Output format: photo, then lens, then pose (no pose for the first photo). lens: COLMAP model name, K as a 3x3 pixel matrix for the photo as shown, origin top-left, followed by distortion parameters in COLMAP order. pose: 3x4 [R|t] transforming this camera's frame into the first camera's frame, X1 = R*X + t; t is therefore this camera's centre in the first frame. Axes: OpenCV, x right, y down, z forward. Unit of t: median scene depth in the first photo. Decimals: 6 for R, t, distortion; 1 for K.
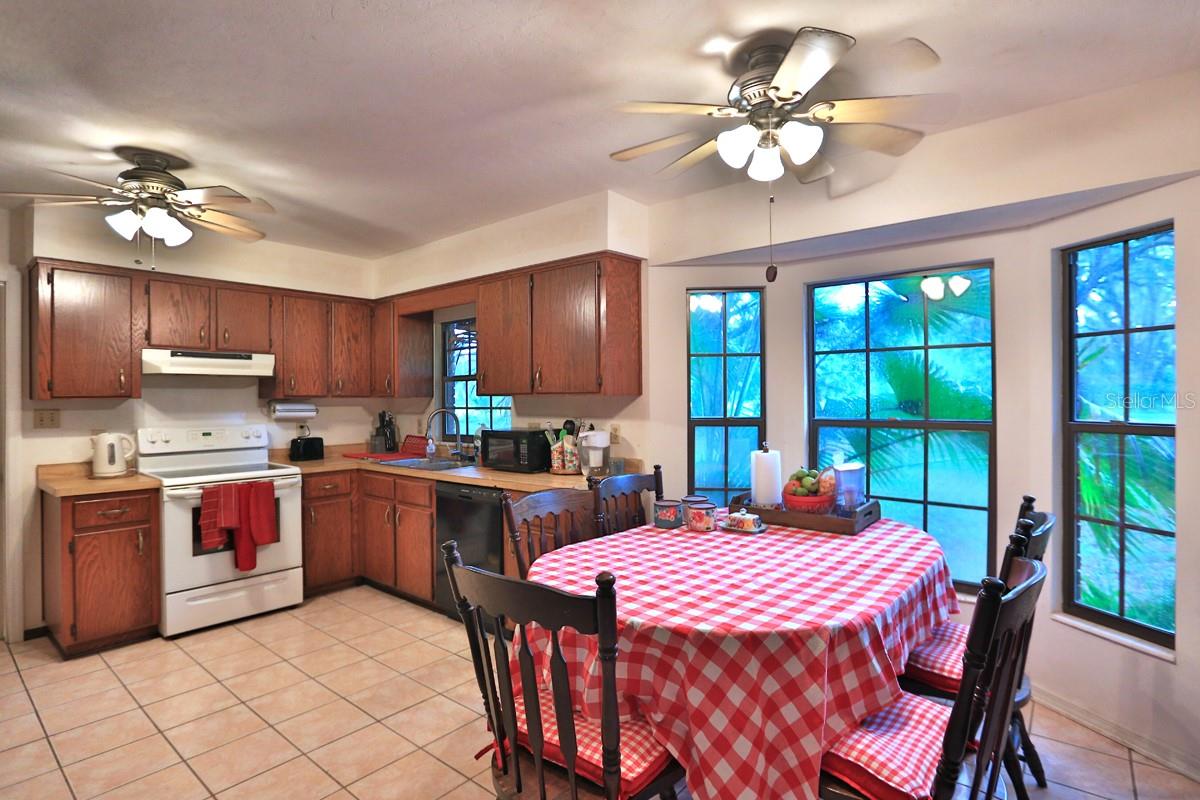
lens RADIAL K [[597.3, 0, 605.1], [0, 597.3, 400.4], [0, 0, 1]] dist [-0.035200, 0.010092]
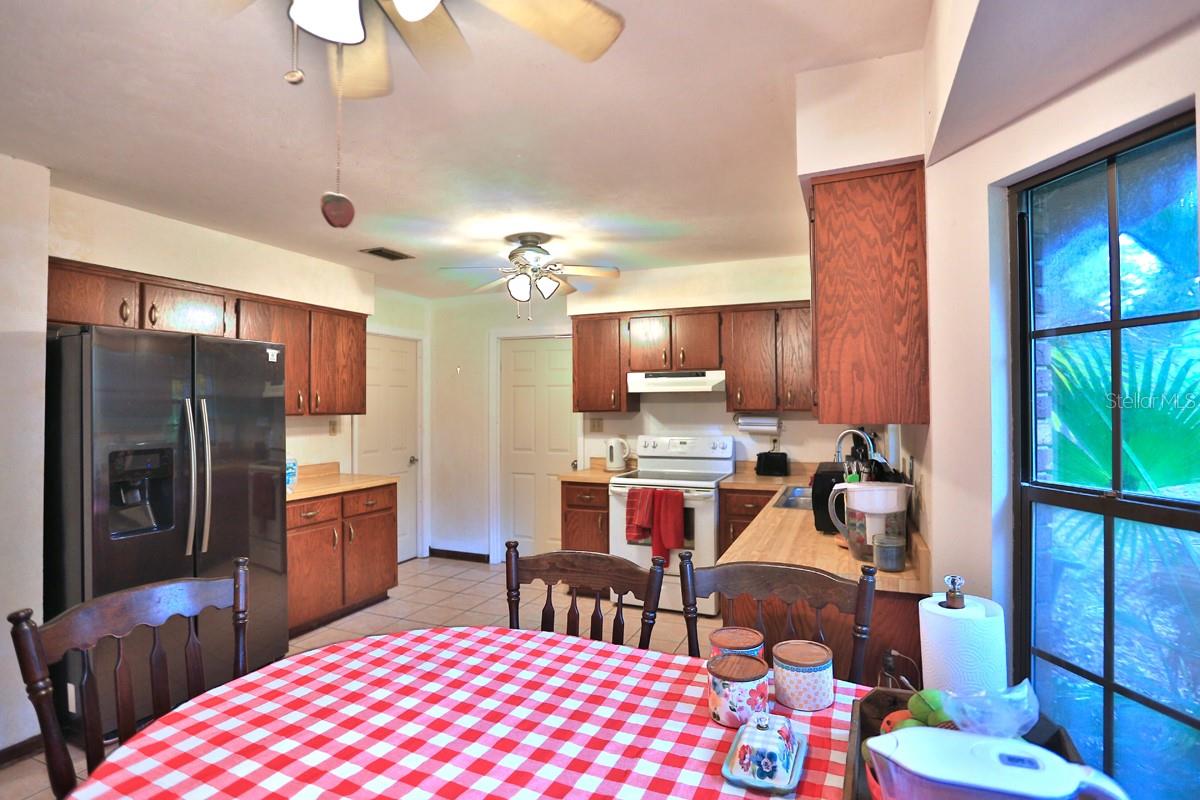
lens RADIAL K [[597.3, 0, 602.2], [0, 597.3, 404.3], [0, 0, 1]] dist [-0.035200, 0.010092]
pose [[0.307430, 0.004701, -0.951559, 0.383258], [0.001586, 0.999984, 0.005453, -0.024430], [0.951569, -0.003185, 0.307418, 0.490212]]
